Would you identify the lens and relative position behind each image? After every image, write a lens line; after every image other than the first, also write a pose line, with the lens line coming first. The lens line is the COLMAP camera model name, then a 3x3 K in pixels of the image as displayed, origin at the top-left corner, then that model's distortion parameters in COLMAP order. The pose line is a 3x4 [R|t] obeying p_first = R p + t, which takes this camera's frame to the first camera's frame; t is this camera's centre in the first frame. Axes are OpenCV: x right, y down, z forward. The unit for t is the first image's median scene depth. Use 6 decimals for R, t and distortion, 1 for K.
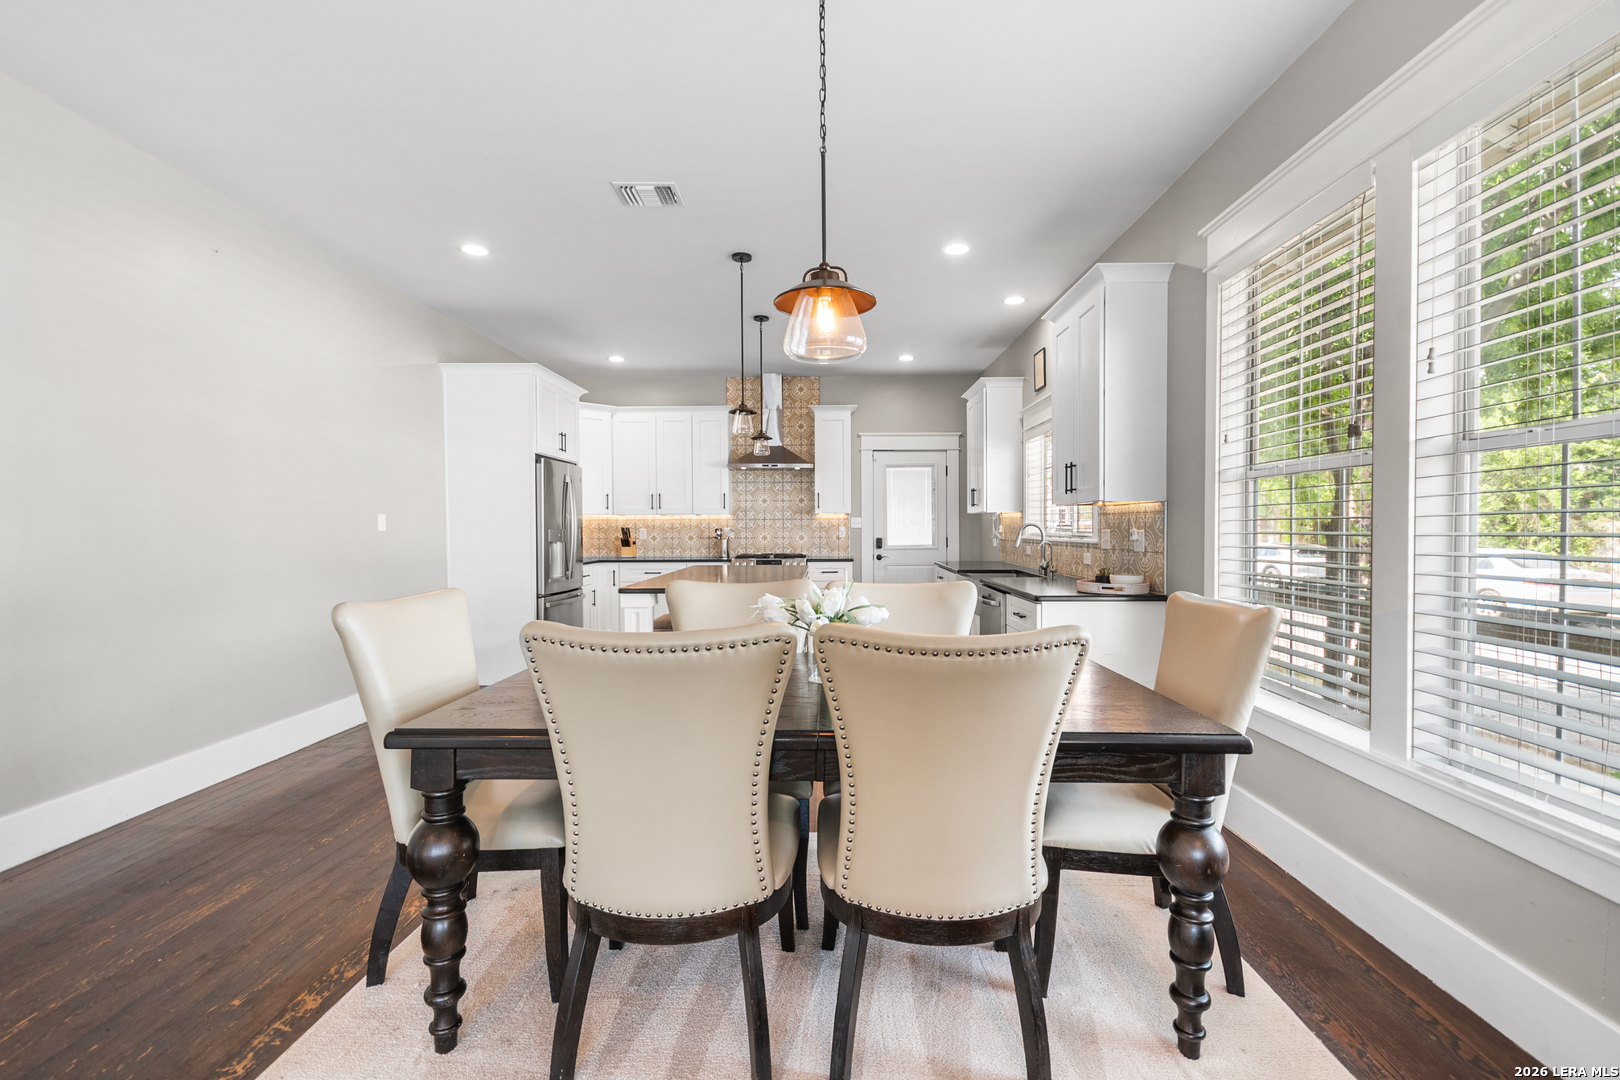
lens RADIAL K [[715.8, 0, 817.2], [0, 715.8, 542.1], [0, 0, 1]] dist [0.006798, -0.005061]
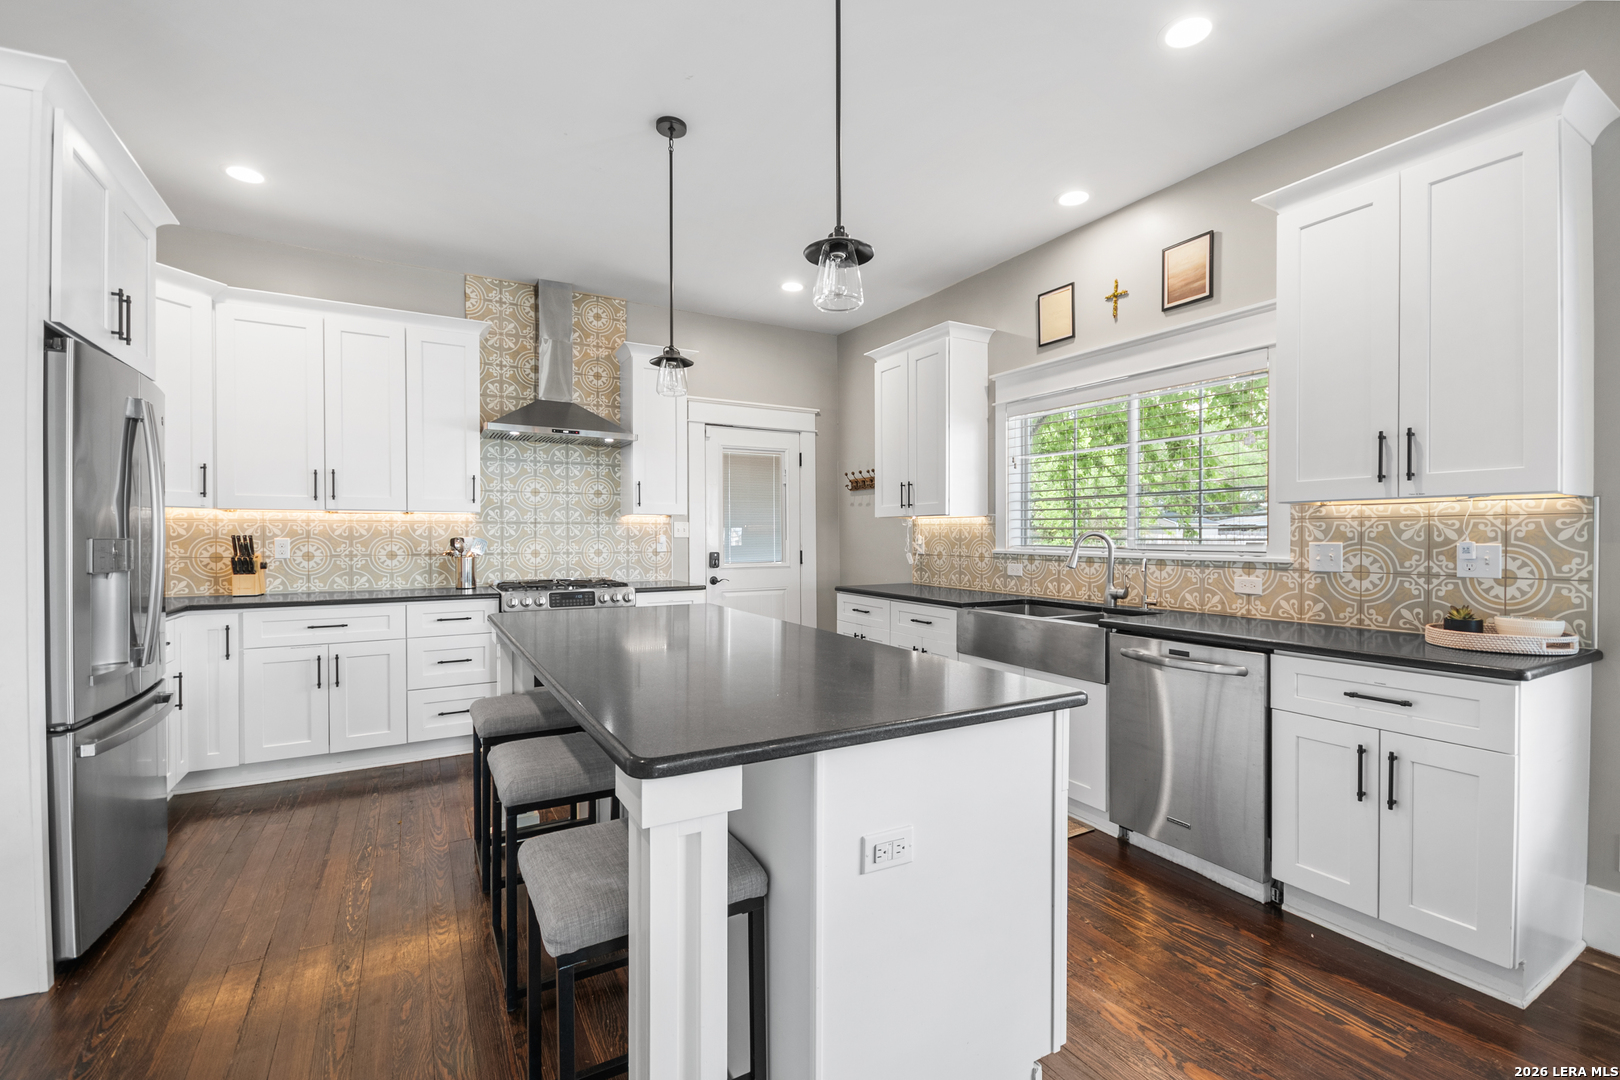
lens RADIAL K [[715.8, 0, 821.6], [0, 715.8, 541.6], [0, 0, 1]] dist [0.006798, -0.005061]
pose [[0.856671, 0.000131, 0.515863, -0.180861], [0.006877, 0.999908, -0.011673, -0.007568], [-0.515817, 0.013547, 0.856592, 0.368907]]
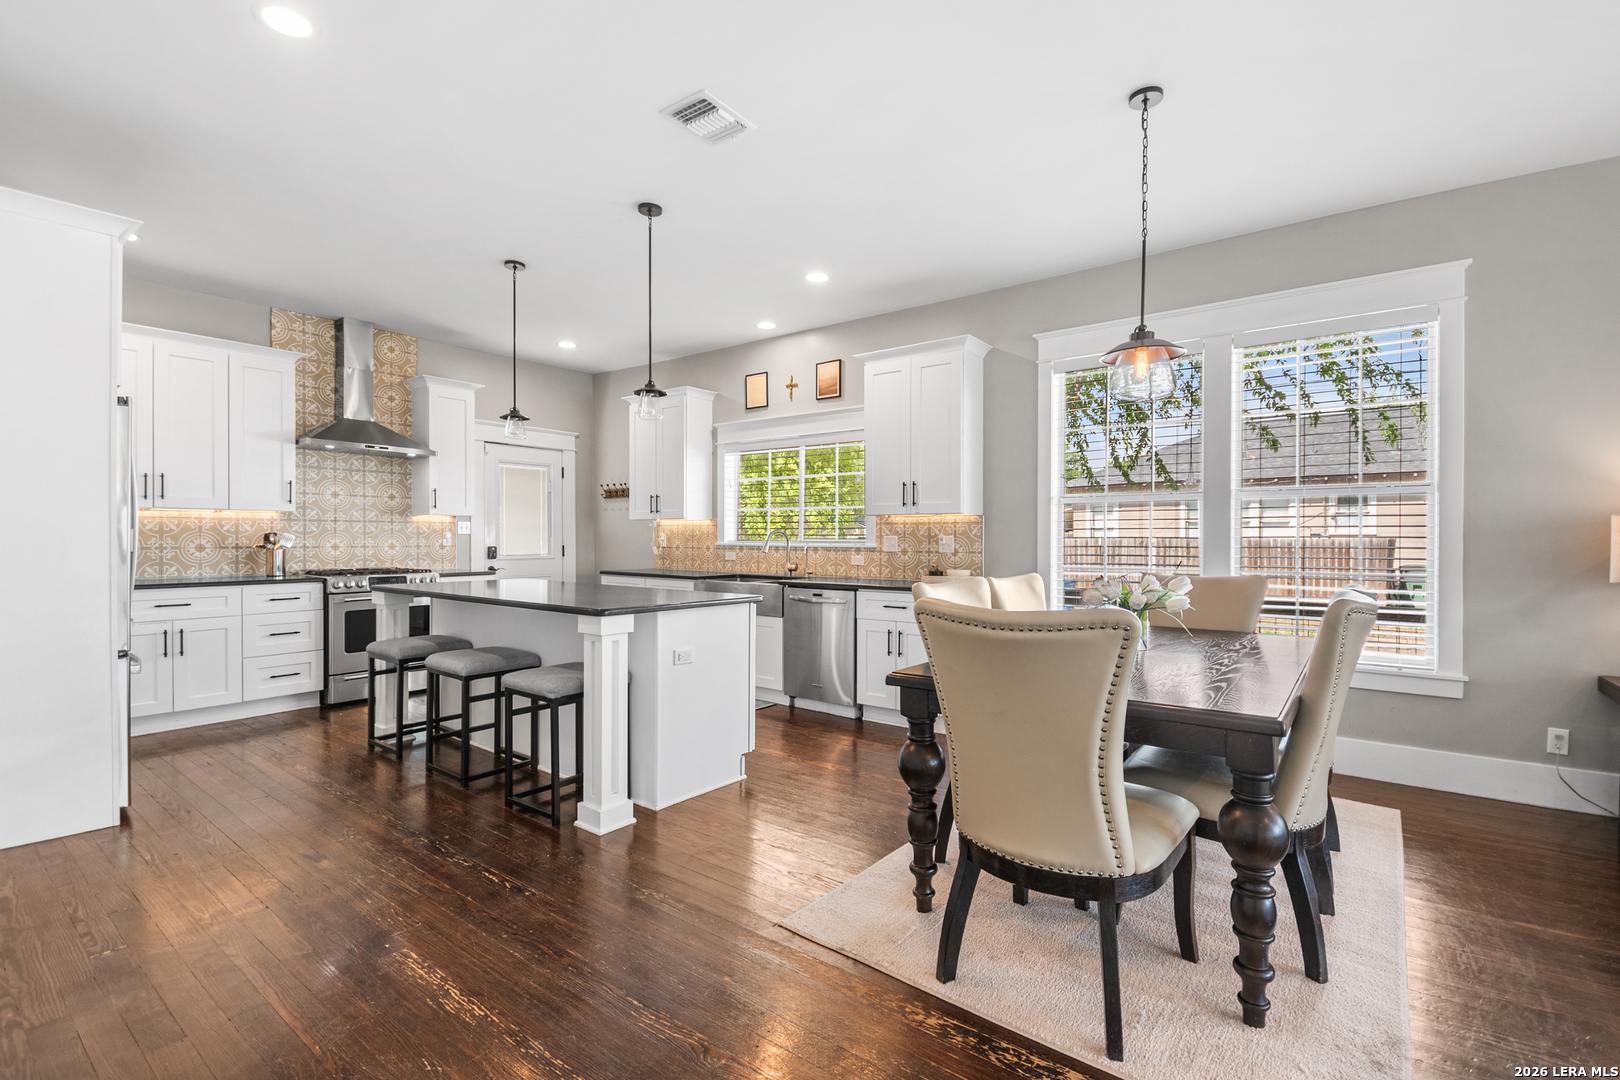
lens RADIAL K [[715.8, 0, 822.4], [0, 715.8, 540.9], [0, 0, 1]] dist [0.006798, -0.005061]
pose [[0.591670, 0.002650, 0.806176, -0.366509], [0.011687, 0.999861, -0.011864, 0.002198], [-0.806095, 0.016441, 0.591557, 0.195964]]
